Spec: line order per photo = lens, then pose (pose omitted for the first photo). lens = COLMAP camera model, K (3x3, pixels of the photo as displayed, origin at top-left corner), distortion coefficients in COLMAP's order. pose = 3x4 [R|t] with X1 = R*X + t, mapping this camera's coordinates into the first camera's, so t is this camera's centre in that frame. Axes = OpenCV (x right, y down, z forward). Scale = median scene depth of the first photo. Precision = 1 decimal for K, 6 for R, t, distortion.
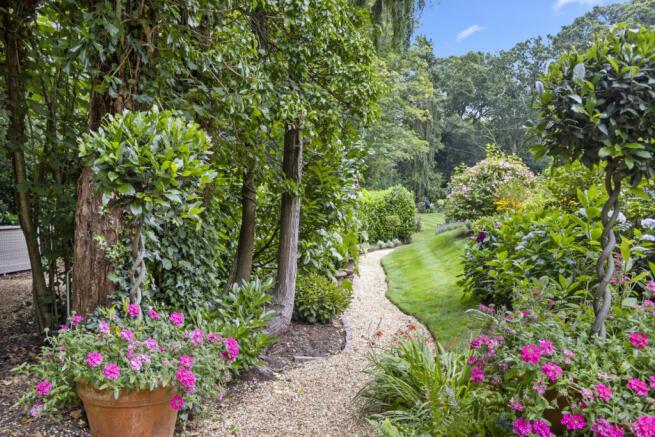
lens RADIAL K [[546.6, 0, 327.5], [0, 546.6, 218.5], [0, 0, 1]] dist [-0.131361, 0.008617]
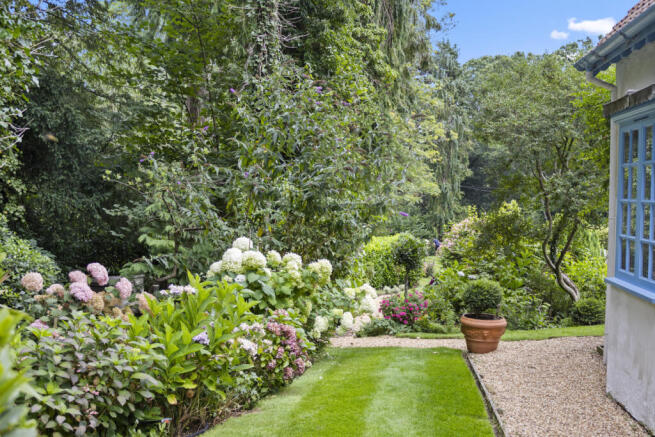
lens RADIAL K [[822.0, 0, 327.5], [0, 822.0, 218.5], [0, 0, 1]] dist [-0.003086, -0.002174]
pose [[0.999965, -0.008410, 0.000453, -0.007592], [0.008421, 0.998885, -0.046450, -0.007624], [-0.000061, 0.046452, 0.998921, -0.257949]]
